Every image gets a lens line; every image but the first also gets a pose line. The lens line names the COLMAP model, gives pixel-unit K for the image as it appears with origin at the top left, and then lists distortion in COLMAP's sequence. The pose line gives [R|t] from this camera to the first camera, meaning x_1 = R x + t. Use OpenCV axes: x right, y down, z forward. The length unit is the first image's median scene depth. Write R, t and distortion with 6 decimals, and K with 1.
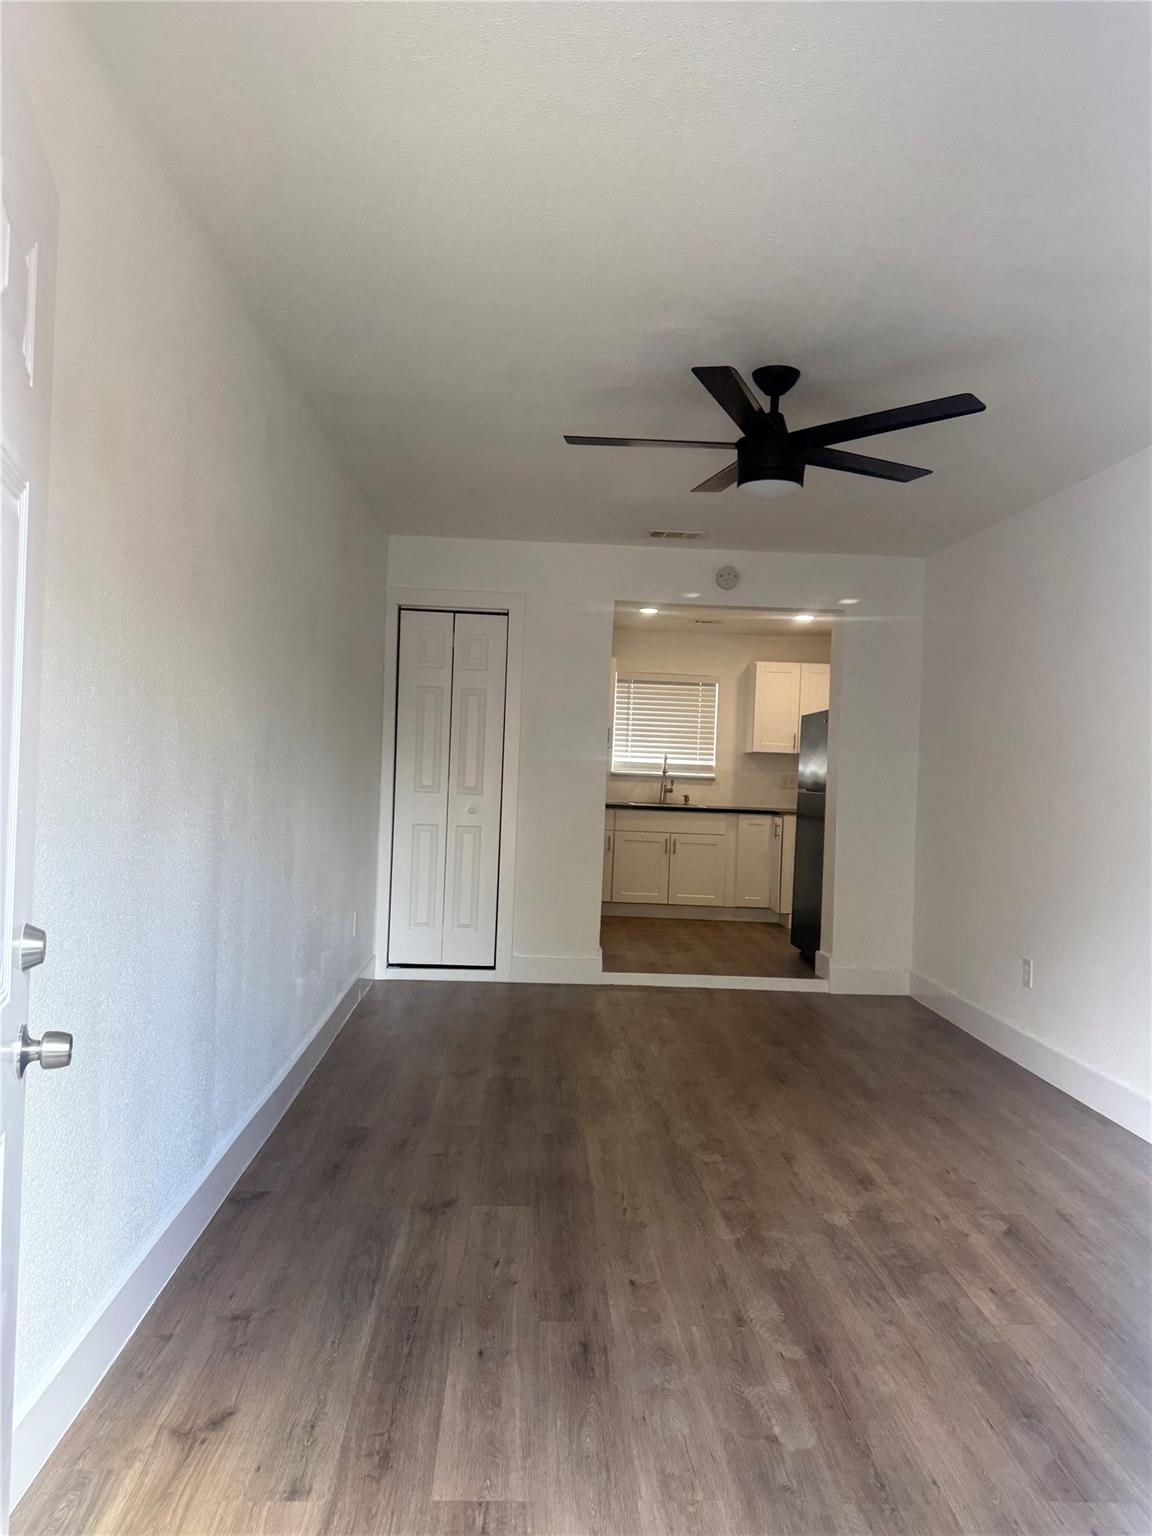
lens RADIAL K [[1119.4, 0, 570.5], [0, 1119.4, 768.3], [0, 0, 1]] dist [0.041015, -0.024479]
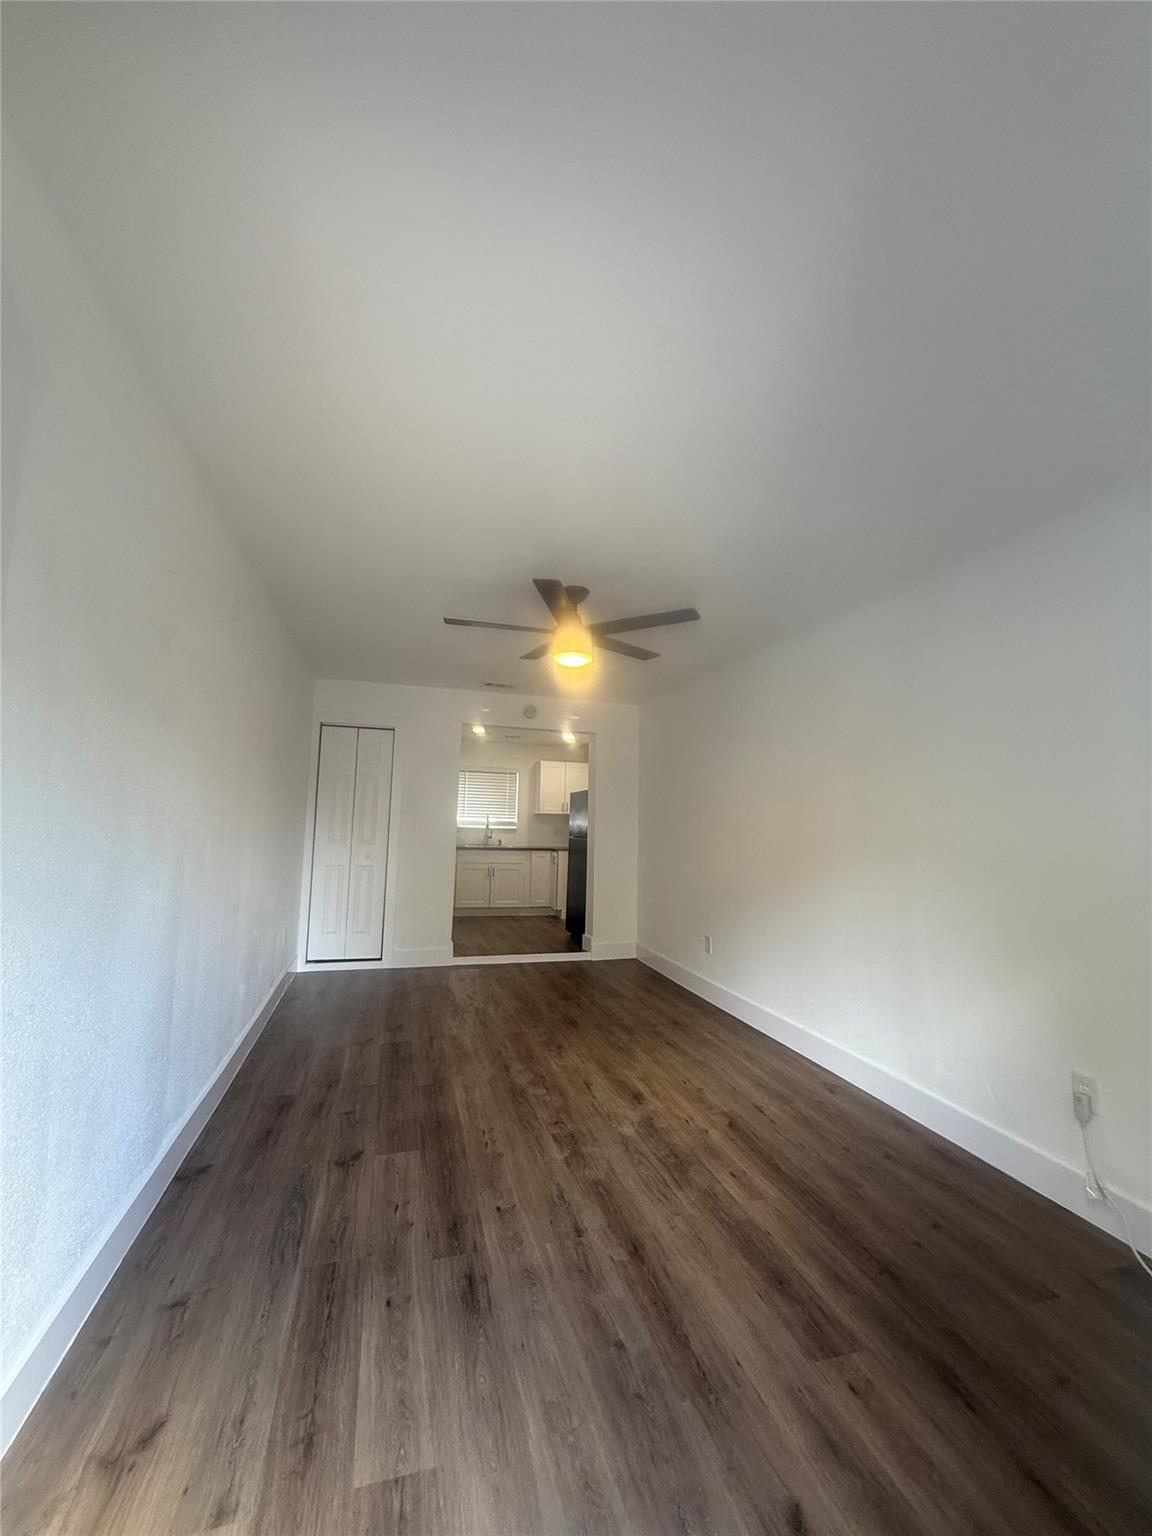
lens RADIAL K [[630.6, 0, 577.3], [0, 630.6, 760.7], [0, 0, 1]] dist [0.006838, 0.002142]
pose [[0.970102, 0.010453, 0.242473, -0.038840], [0.012051, 0.995765, -0.091141, -0.018517], [-0.242399, 0.091338, 0.965868, 0.144427]]
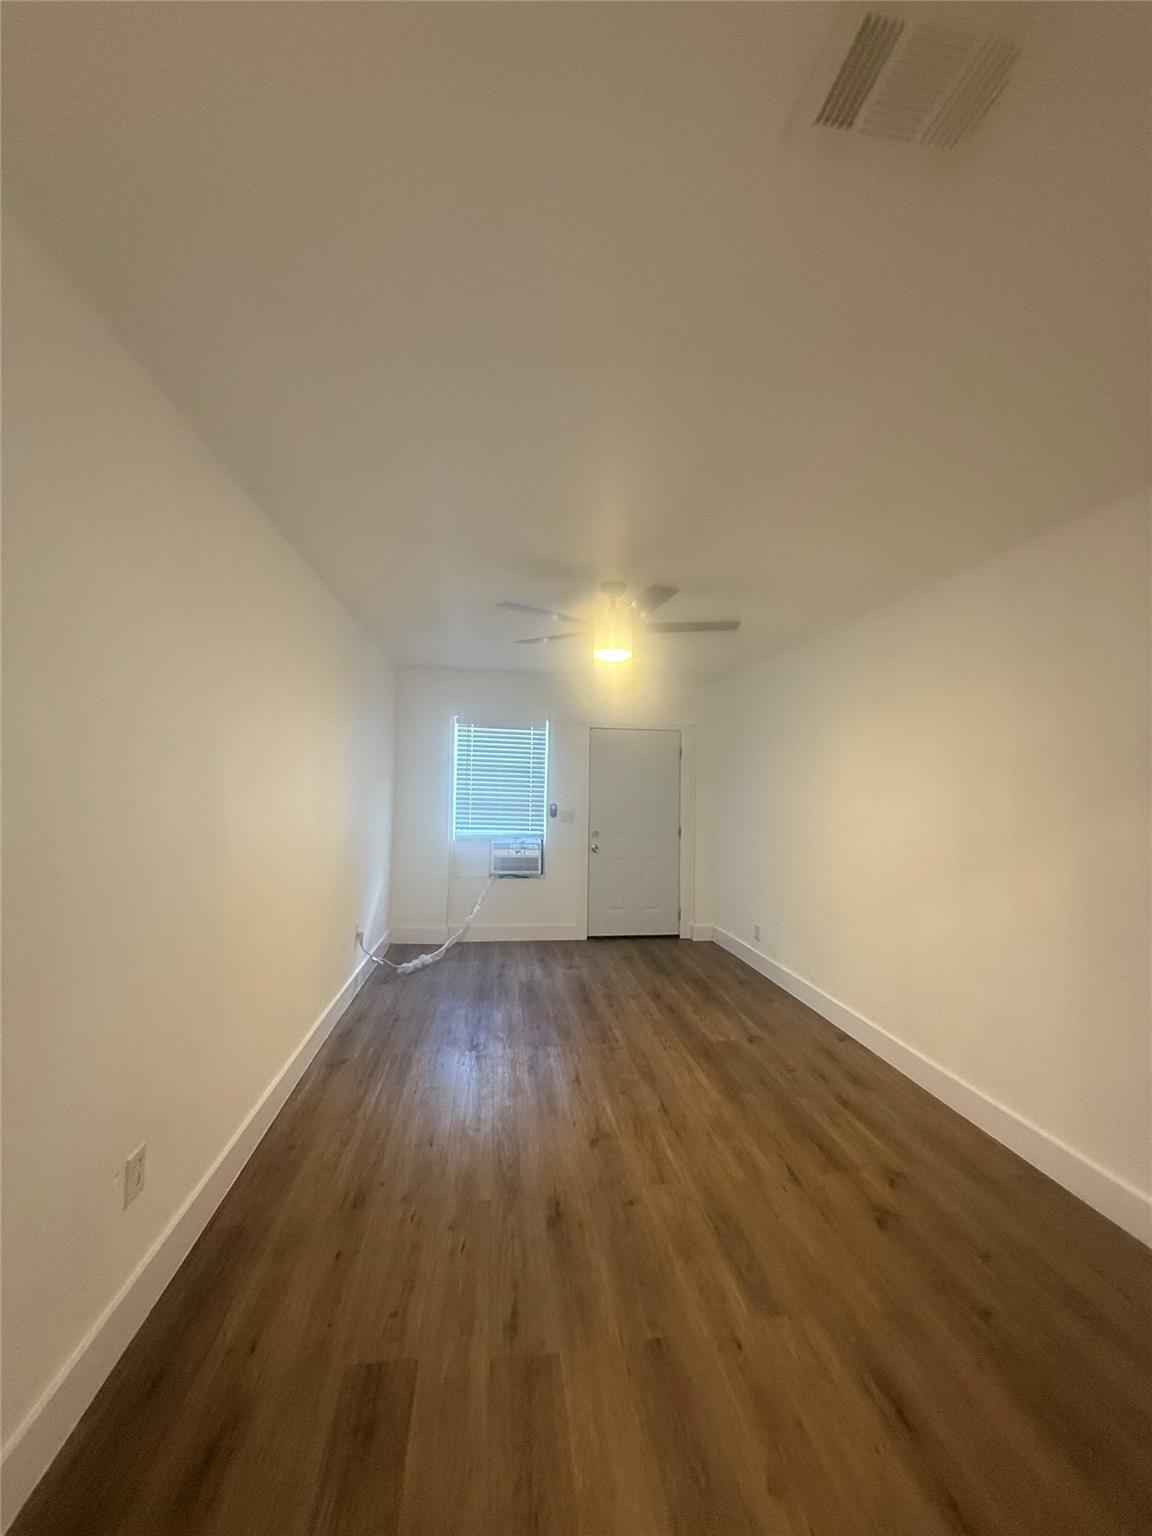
lens RADIAL K [[630.6, 0, 577.1], [0, 630.6, 767.2], [0, 0, 1]] dist [0.006838, 0.002142]
pose [[-0.994205, -0.061956, -0.087853, 0.328075], [-0.059804, 0.997847, -0.026927, -0.057961], [0.089332, -0.021517, -0.995769, 2.069731]]
